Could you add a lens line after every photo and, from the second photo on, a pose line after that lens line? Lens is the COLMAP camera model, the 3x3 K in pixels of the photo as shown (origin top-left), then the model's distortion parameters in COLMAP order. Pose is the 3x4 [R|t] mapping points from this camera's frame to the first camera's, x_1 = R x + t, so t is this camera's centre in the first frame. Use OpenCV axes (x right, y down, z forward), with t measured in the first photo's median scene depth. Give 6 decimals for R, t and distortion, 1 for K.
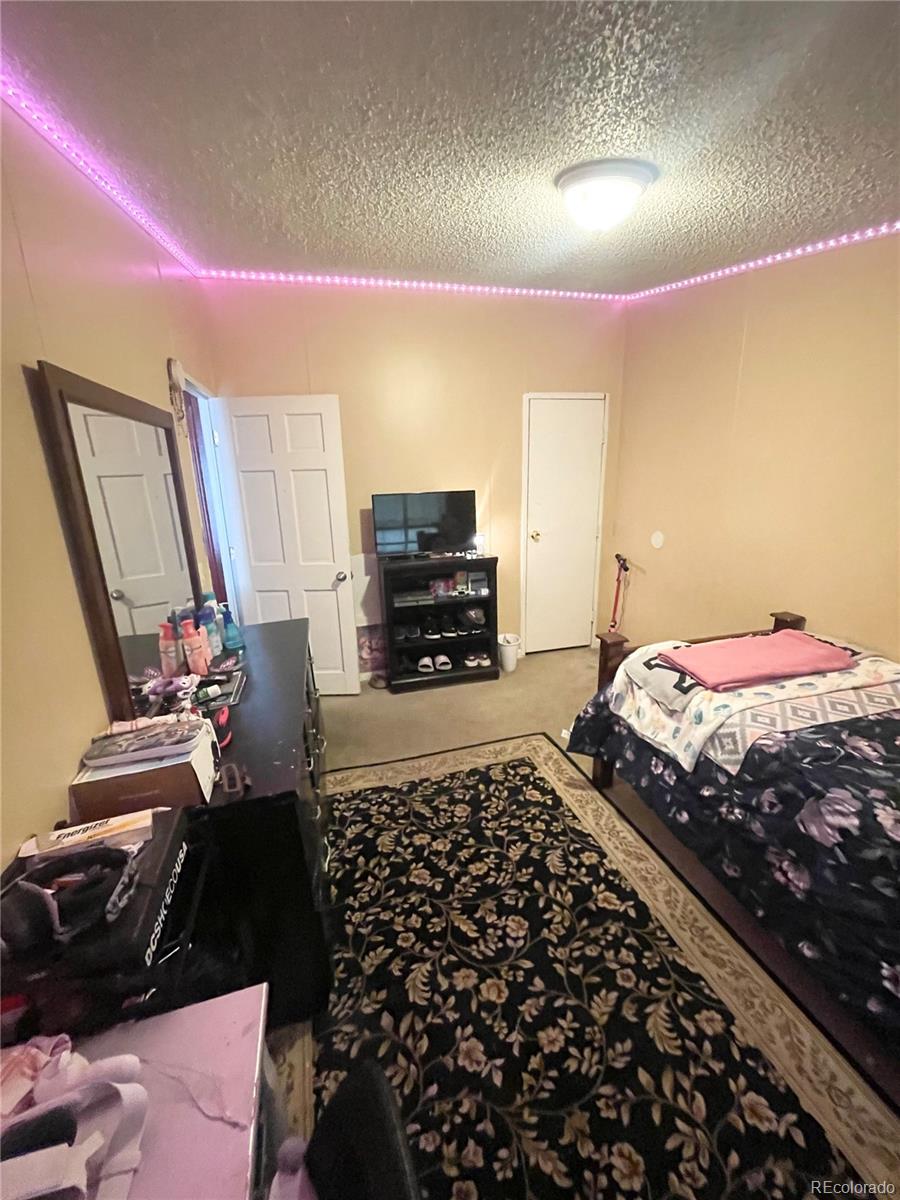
lens RADIAL K [[483.8, 0, 452.3], [0, 483.8, 595.3], [0, 0, 1]] dist [-0.010190, 0.000500]
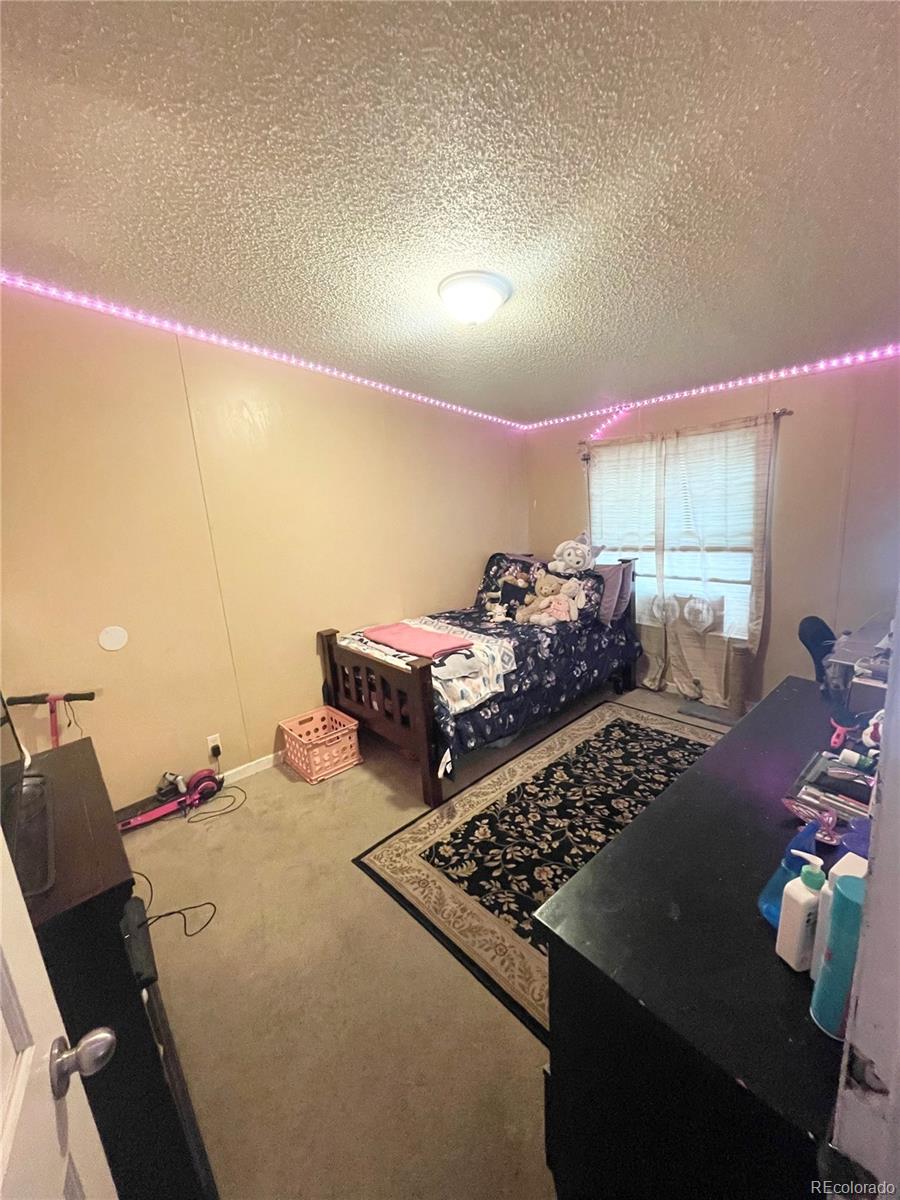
lens RADIAL K [[483.8, 0, 449.8], [0, 483.8, 600.2], [0, 0, 1]] dist [-0.010190, 0.000500]
pose [[-0.427726, -0.127598, 0.894857, -0.706488], [0.319638, 0.904673, 0.281778, -0.352524], [-0.845507, 0.406554, -0.346167, 1.379399]]
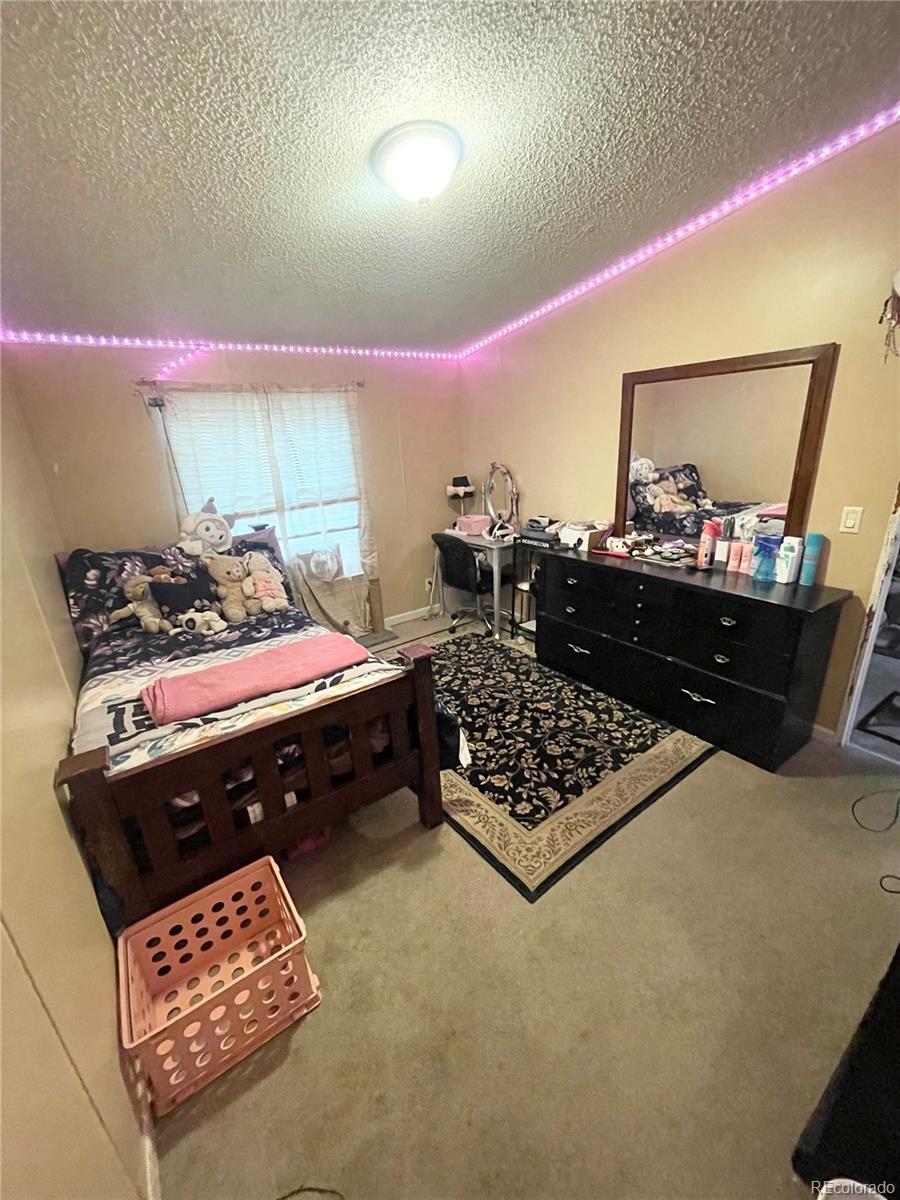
lens RADIAL K [[483.8, 0, 444.6], [0, 483.8, 605.4], [0, 0, 1]] dist [-0.010190, 0.000500]
pose [[-0.936937, 0.185462, -0.296230, 0.557505], [-0.012650, 0.829039, 0.559048, -0.459193], [0.349268, 0.527540, -0.774411, 1.739149]]
